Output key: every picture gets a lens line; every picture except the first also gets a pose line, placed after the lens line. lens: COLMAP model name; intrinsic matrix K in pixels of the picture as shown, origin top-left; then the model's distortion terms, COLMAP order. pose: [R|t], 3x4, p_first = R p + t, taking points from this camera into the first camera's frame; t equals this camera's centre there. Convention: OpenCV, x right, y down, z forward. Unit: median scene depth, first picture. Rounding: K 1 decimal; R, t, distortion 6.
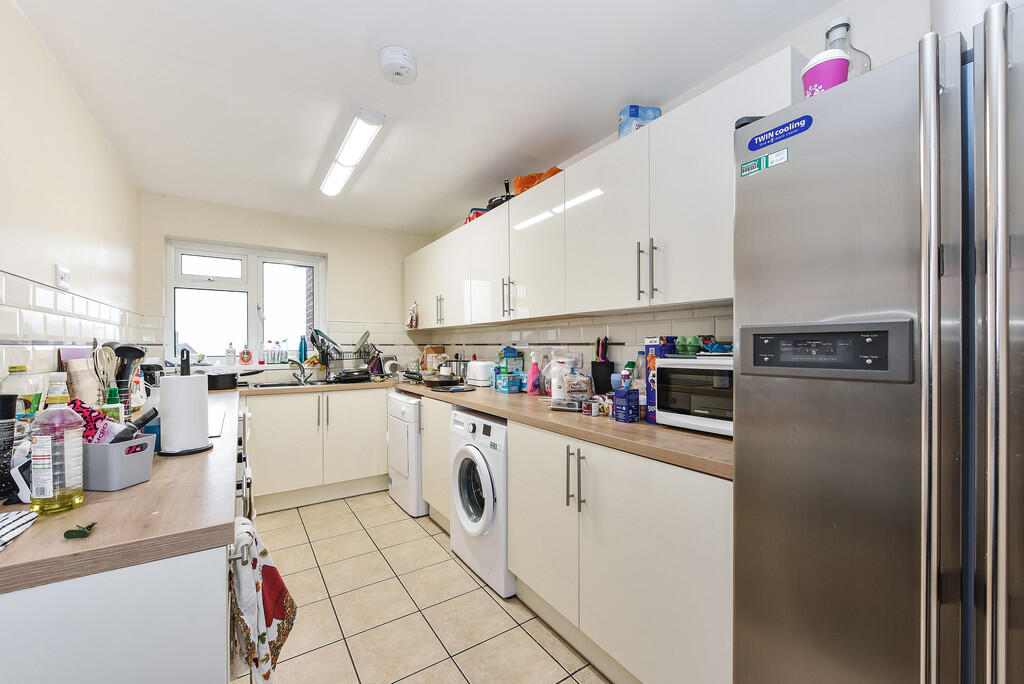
lens RADIAL K [[412.8, 0, 505.4], [0, 412.8, 345.7], [0, 0, 1]] dist [0.007149, -0.000805]
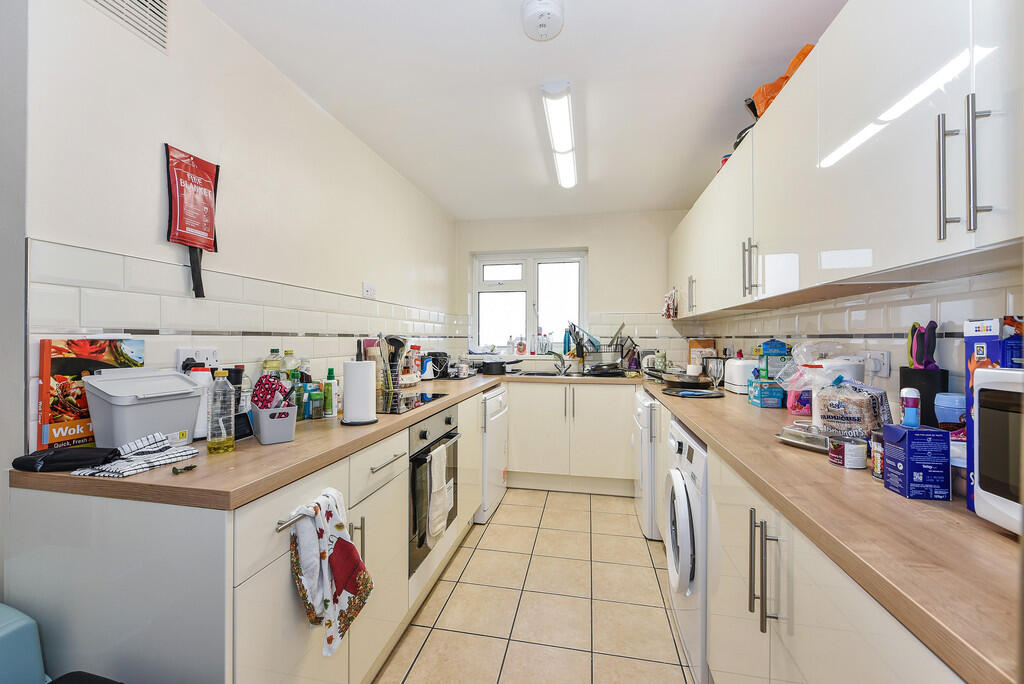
lens RADIAL K [[412.8, 0, 508.0], [0, 412.8, 339.6], [0, 0, 1]] dist [0.007149, -0.000805]
pose [[0.711201, 0.003565, -0.702980, 0.180916], [-0.001740, 0.999993, 0.003311, 0.000451], [0.702987, -0.001132, 0.711202, 0.192785]]
